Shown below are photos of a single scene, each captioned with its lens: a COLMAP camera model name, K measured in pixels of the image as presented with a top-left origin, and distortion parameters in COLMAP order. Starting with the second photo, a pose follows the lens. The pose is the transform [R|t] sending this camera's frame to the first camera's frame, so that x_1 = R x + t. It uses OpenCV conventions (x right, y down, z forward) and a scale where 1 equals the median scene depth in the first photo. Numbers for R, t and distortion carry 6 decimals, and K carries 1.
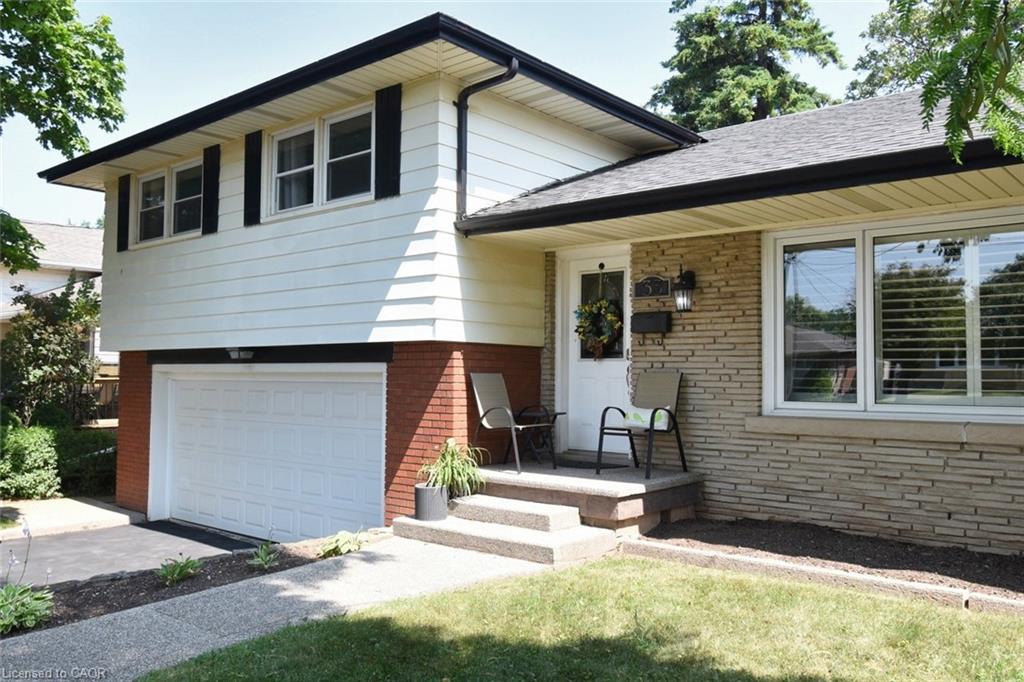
lens RADIAL K [[834.1, 0, 512.0], [0, 834.1, 341.0], [0, 0, 1]] dist [-0.004281, 0.000334]
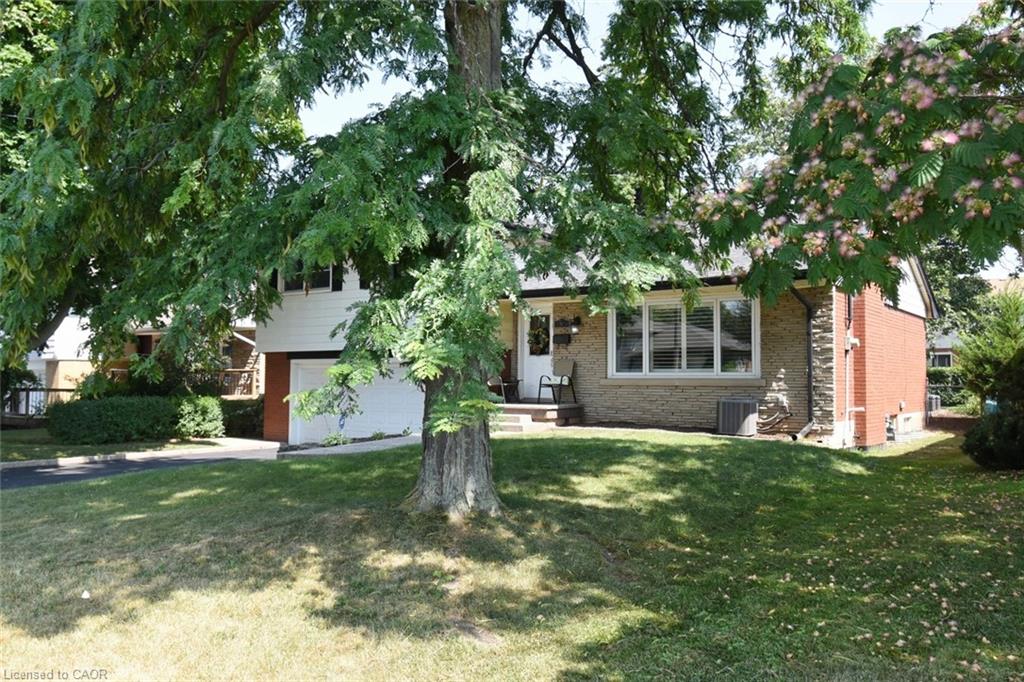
lens RADIAL K [[864.6, 0, 512.0], [0, 864.6, 341.0], [0, 0, 1]] dist [-0.001176, -0.000396]
pose [[0.996586, -0.001812, 0.082538, -0.157969], [0.001758, 0.999998, 0.000723, -0.018066], [-0.082540, -0.000576, 0.996588, -1.303111]]
